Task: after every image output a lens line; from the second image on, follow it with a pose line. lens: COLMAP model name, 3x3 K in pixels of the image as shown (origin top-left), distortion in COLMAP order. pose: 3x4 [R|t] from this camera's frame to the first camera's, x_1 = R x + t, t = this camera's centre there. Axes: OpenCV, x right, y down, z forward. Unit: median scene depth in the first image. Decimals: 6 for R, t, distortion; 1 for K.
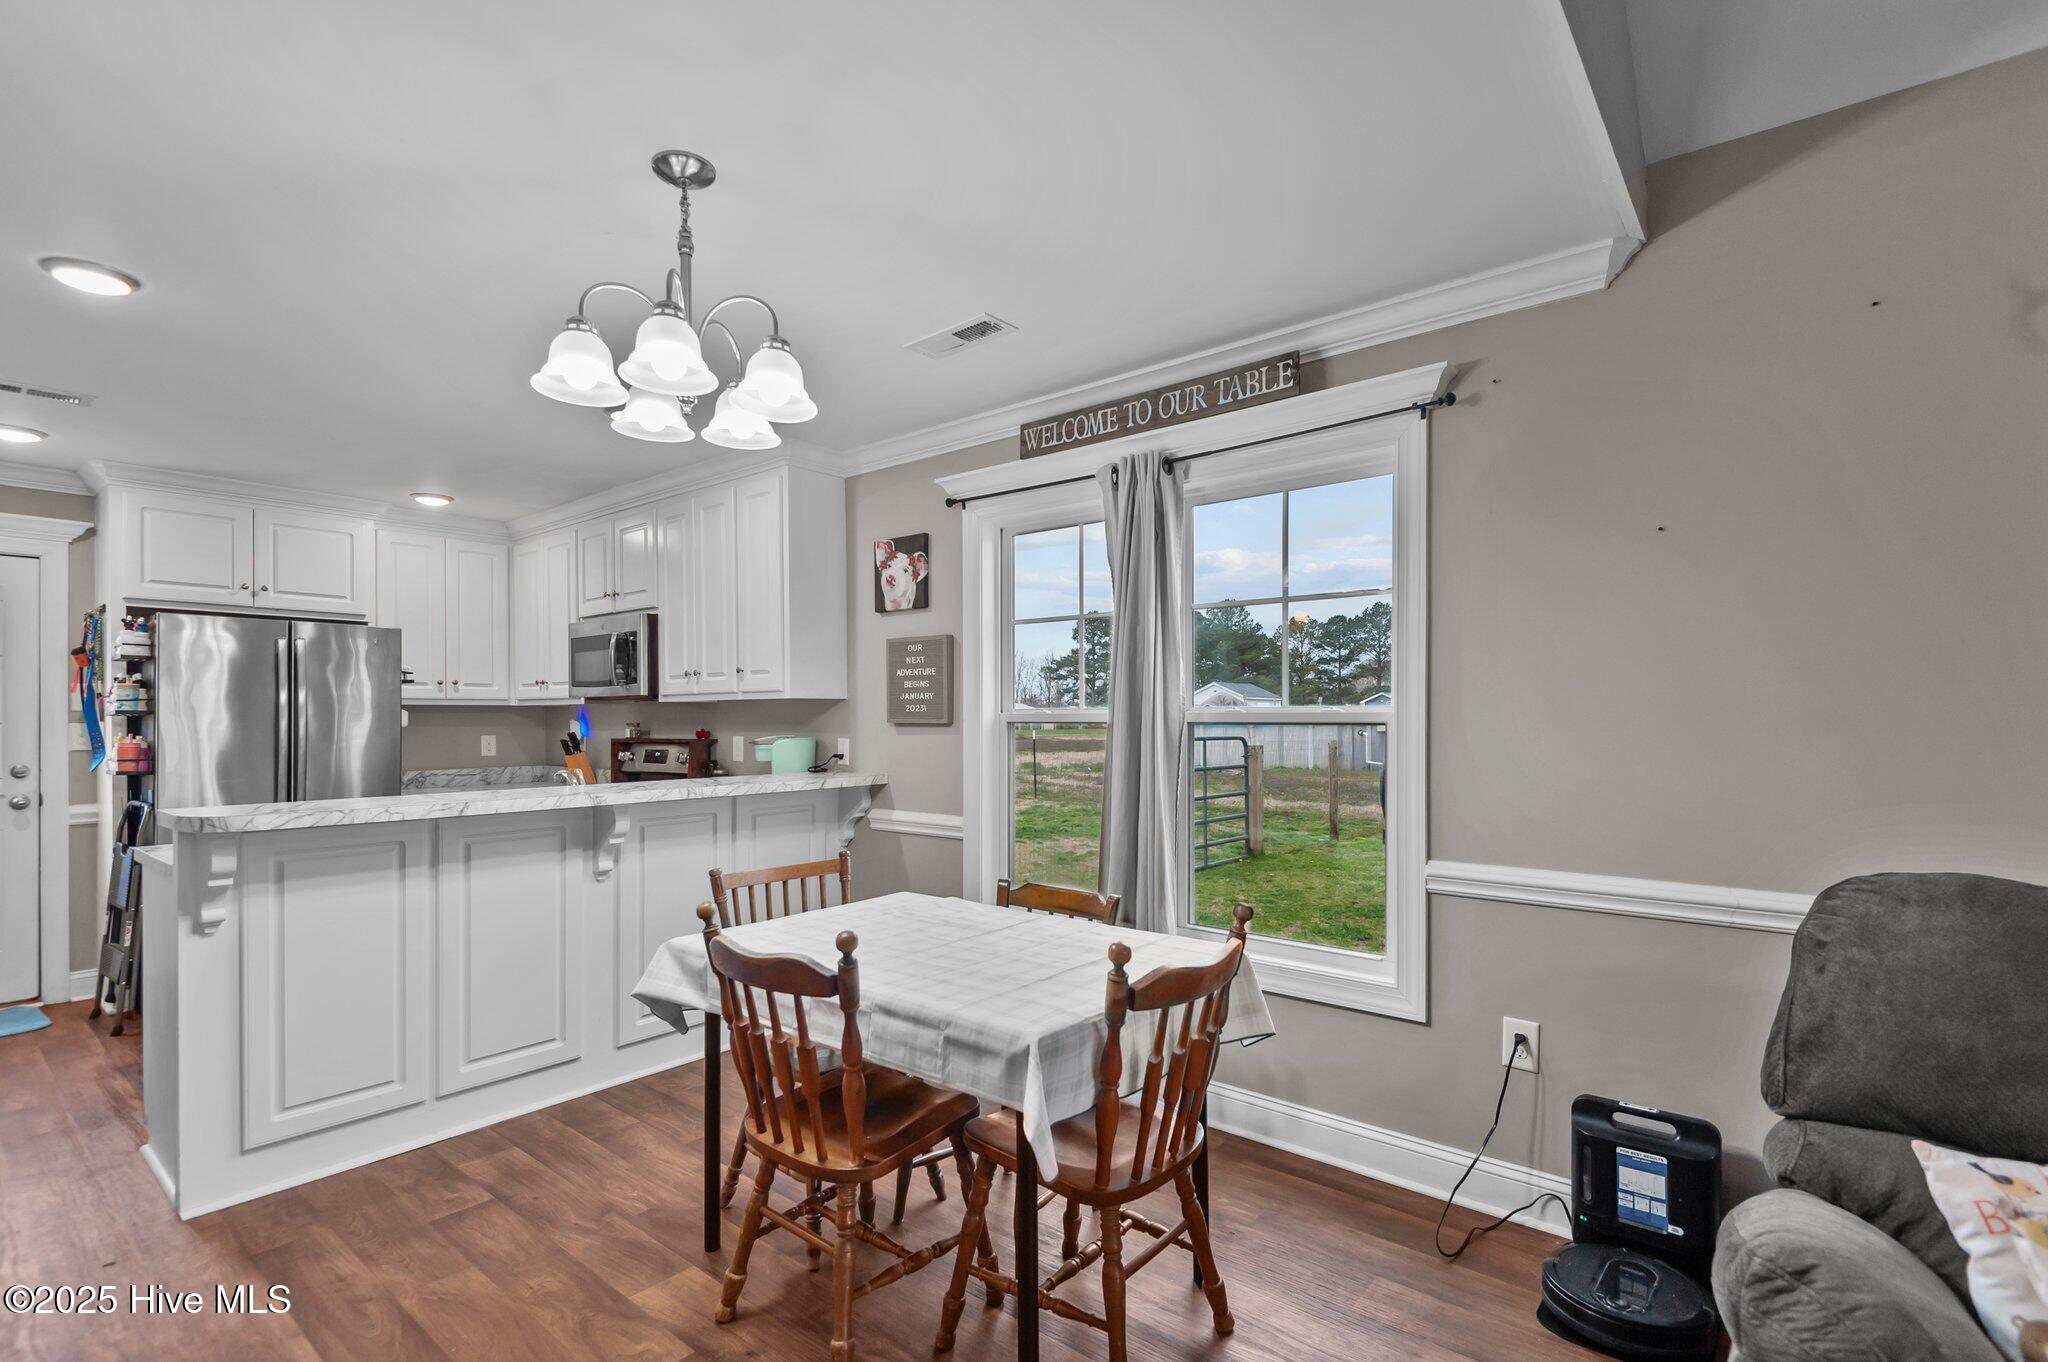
lens RADIAL K [[938.9, 0, 1026.7], [0, 938.9, 722.1], [0, 0, 1]] dist [0.023113, -0.014964]
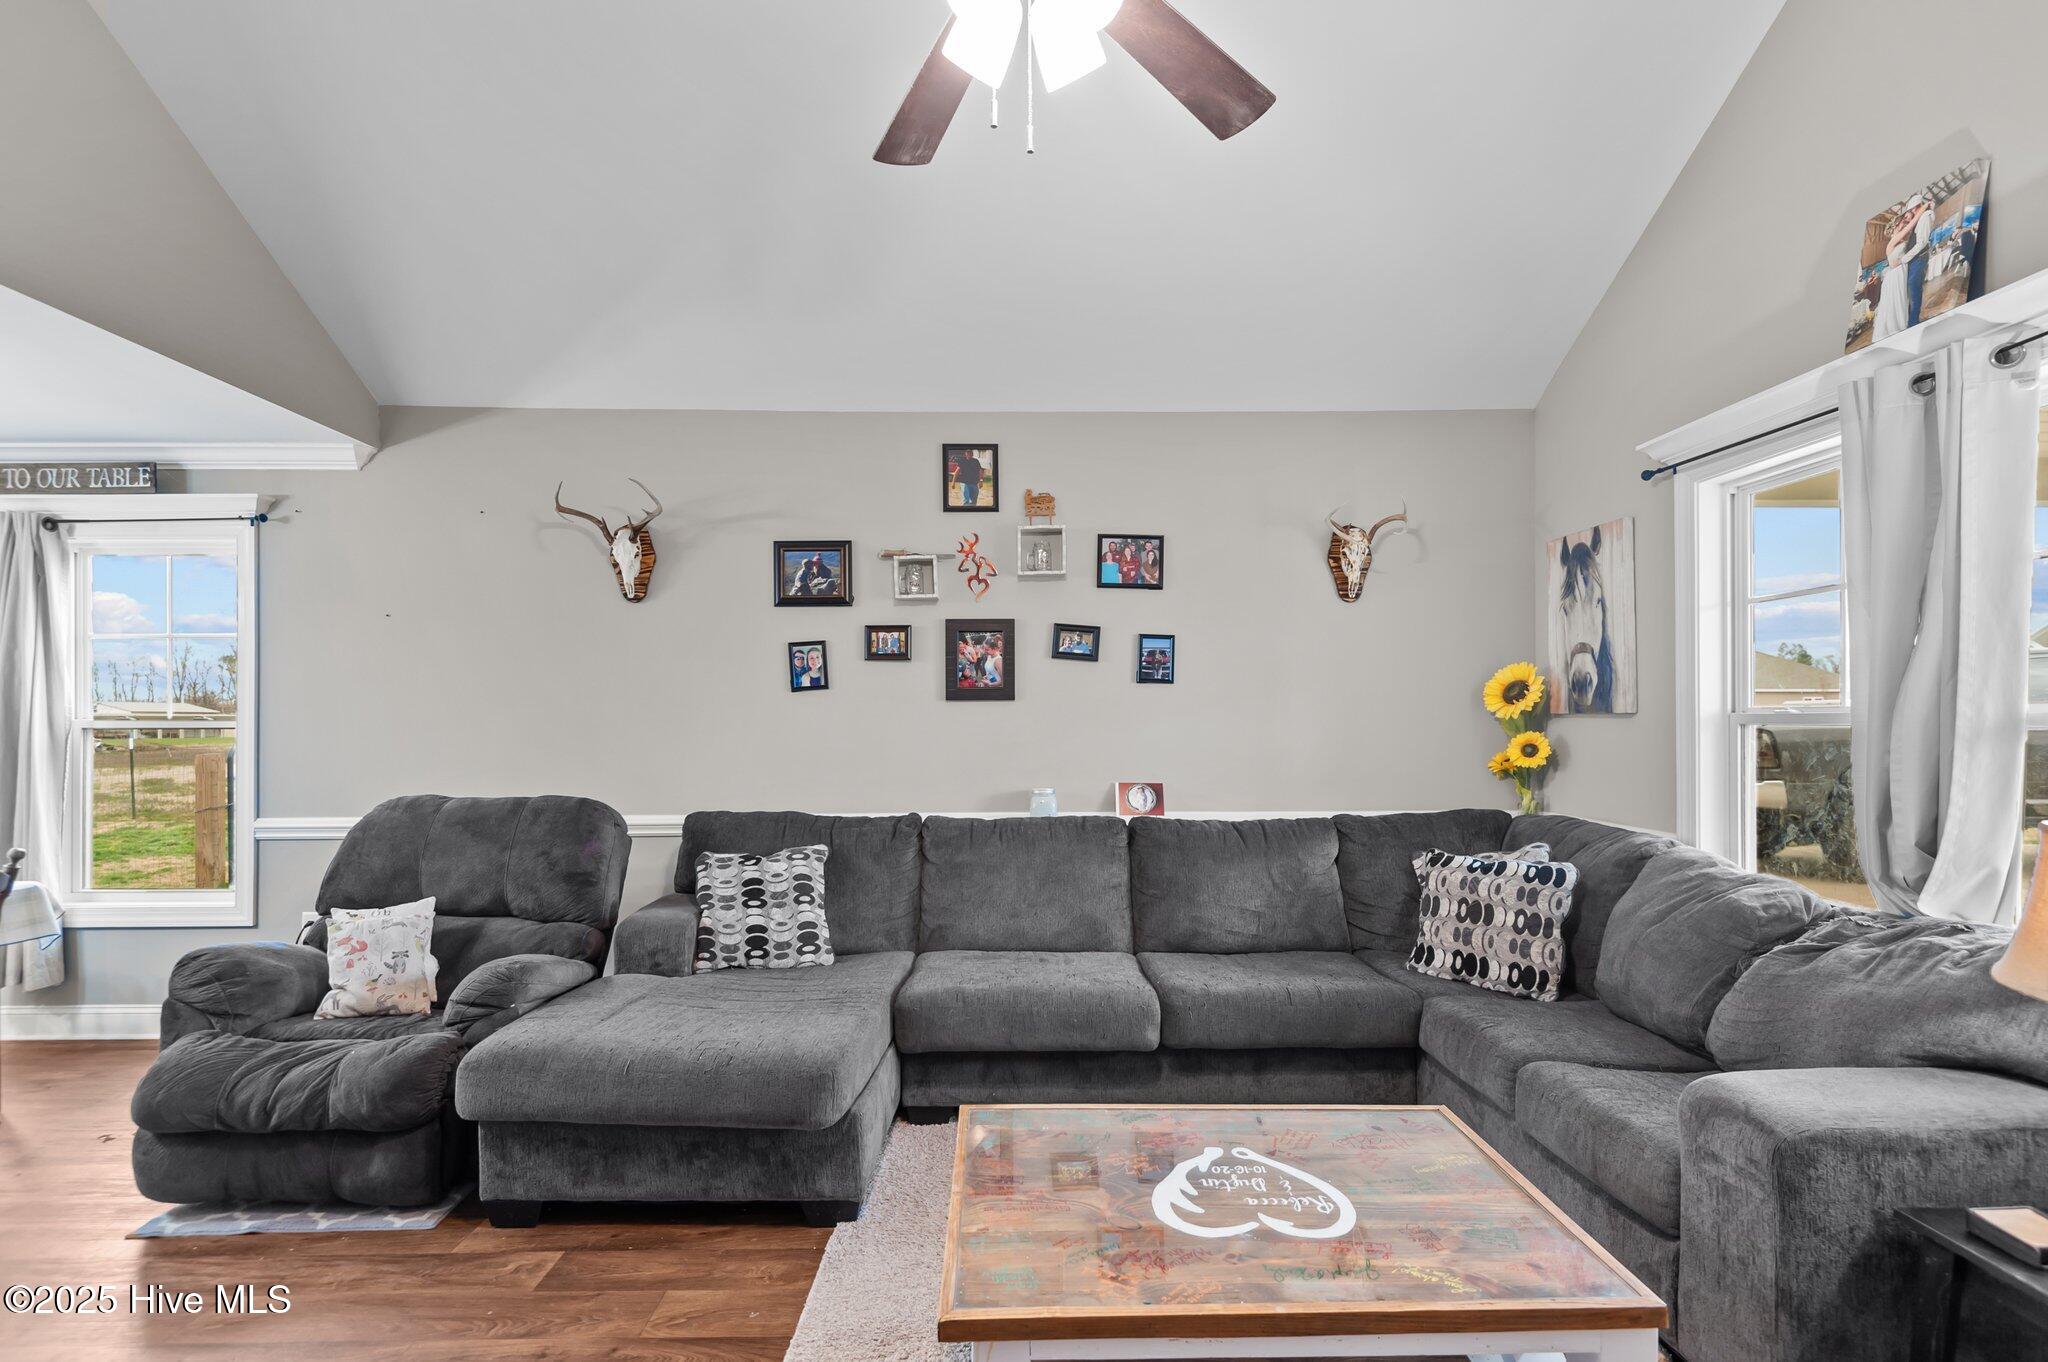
lens RADIAL K [[938.9, 0, 1017.9], [0, 938.9, 713.2], [0, 0, 1]] dist [0.023113, -0.014964]
pose [[0.759737, 0.002362, 0.650226, 0.319529], [0.005489, 0.999934, -0.010045, 0.000823], [-0.650207, 0.011201, 0.759674, -0.824693]]
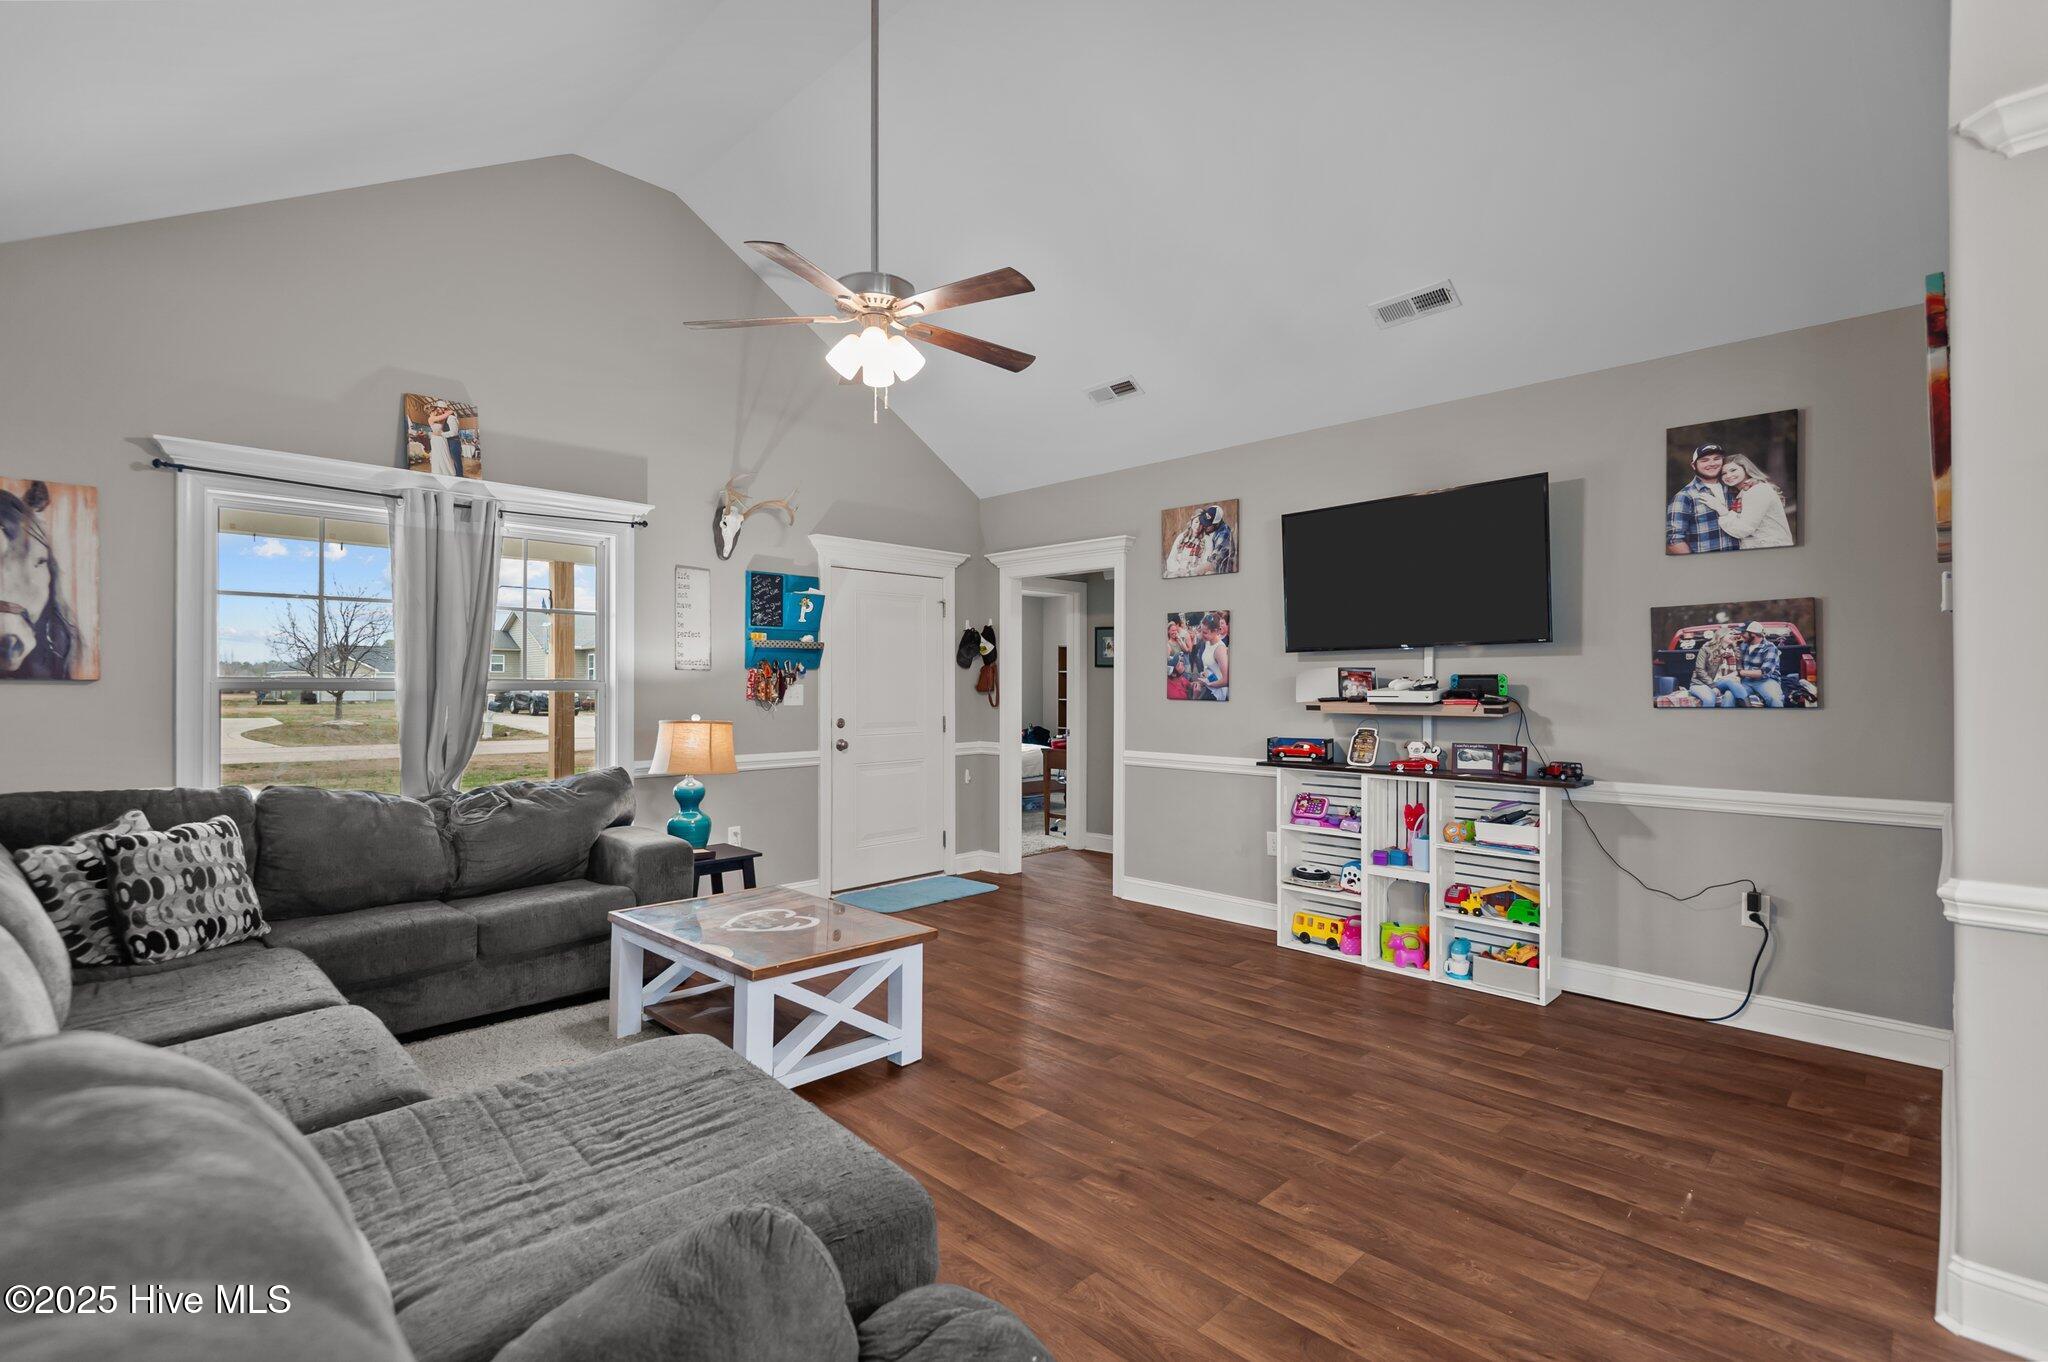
lens RADIAL K [[938.9, 0, 1035.2], [0, 938.9, 670.8], [0, 0, 1]] dist [0.023113, -0.014964]
pose [[-0.997445, 0.002593, 0.071396, 0.390359], [0.001581, 0.999898, -0.014230, 0.000463], [-0.071425, -0.014080, -0.997347, 0.633965]]
